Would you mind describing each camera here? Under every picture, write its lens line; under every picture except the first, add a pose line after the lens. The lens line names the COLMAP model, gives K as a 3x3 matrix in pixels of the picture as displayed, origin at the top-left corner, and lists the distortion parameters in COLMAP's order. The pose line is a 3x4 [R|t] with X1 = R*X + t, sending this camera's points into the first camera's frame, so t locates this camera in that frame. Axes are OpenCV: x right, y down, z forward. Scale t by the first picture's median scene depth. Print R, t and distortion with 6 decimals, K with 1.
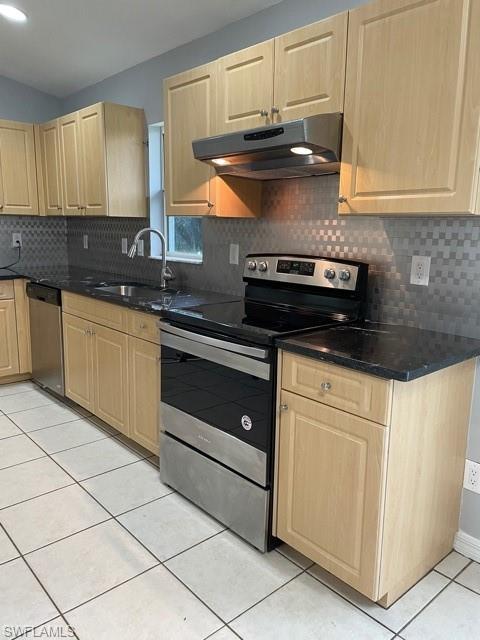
lens RADIAL K [[480.7, 0, 243.6], [0, 480.7, 315.4], [0, 0, 1]] dist [0.083602, -0.083484]
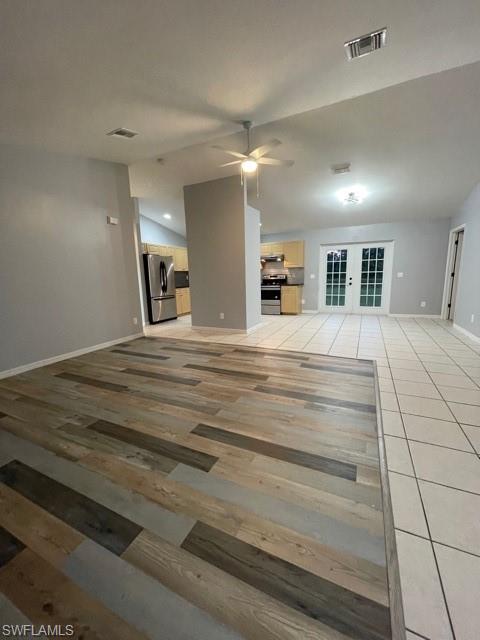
lens RADIAL K [[257.6, 0, 243.4], [0, 257.6, 319.9], [0, 0, 1]] dist [-0.004232, 0.001306]
pose [[0.922010, -0.117936, 0.368767, -1.909451], [0.118665, 0.992717, 0.020790, 0.423321], [-0.368533, 0.024591, 0.929289, -2.386046]]
